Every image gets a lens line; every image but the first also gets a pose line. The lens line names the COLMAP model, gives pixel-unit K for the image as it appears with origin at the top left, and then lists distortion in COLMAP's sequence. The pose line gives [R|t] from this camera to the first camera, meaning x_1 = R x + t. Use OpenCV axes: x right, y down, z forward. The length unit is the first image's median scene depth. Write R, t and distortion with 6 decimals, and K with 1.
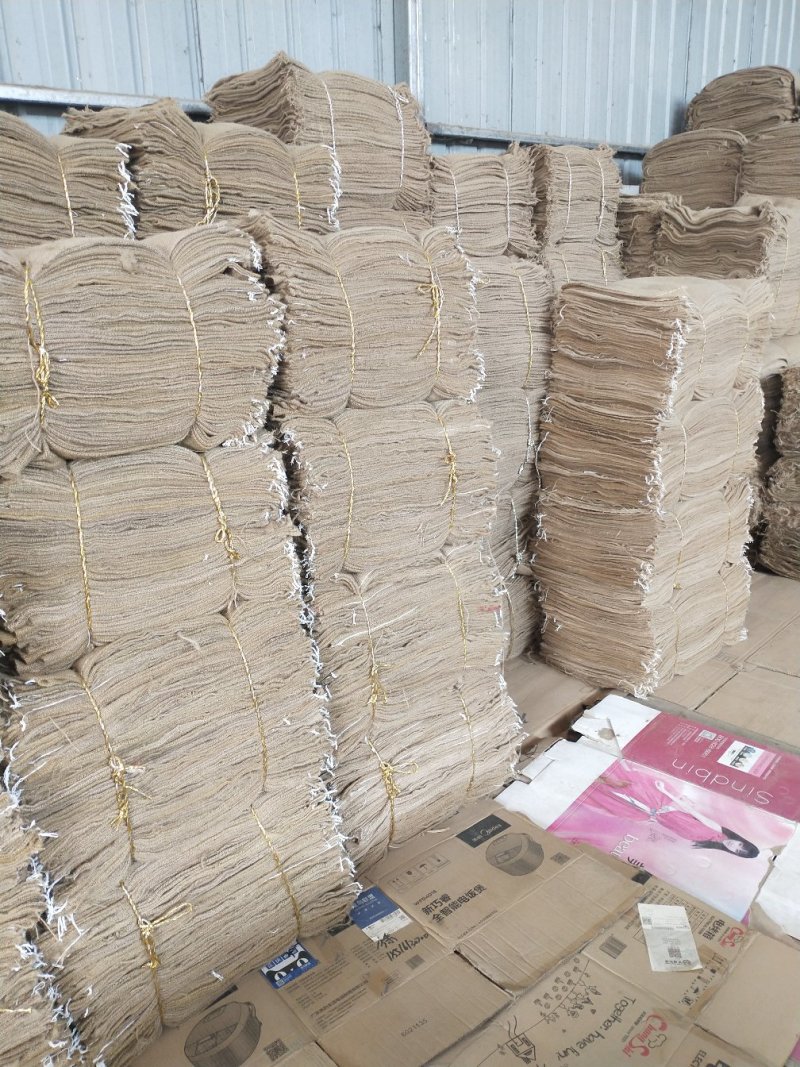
lens RADIAL K [[845.3, 0, 400.0], [0, 845.3, 533.5], [0, 0, 1]] dist [0.090831, -0.178987]
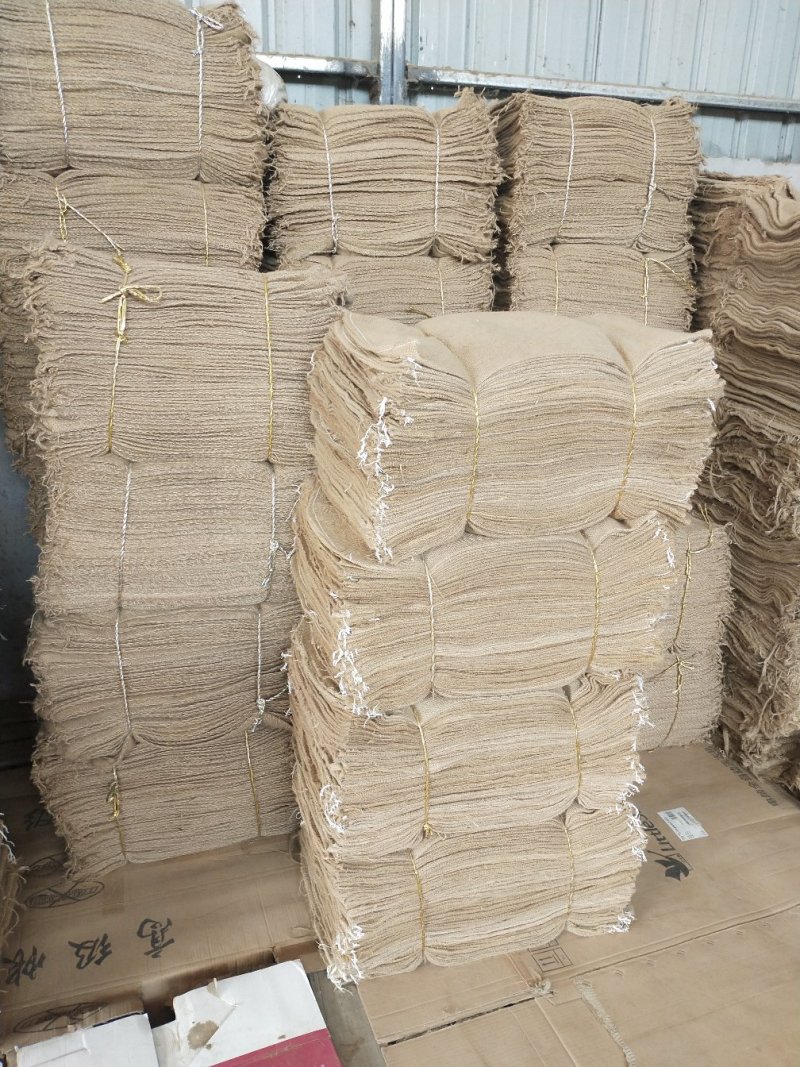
lens RADIAL K [[845.3, 0, 400.0], [0, 845.3, 533.5], [0, 0, 1]] dist [0.090831, -0.178987]
pose [[0.896758, 0.197310, -0.396097, 0.441226], [-0.186390, 0.980236, 0.066306, -0.156939], [0.401352, 0.014368, 0.915811, 0.384791]]
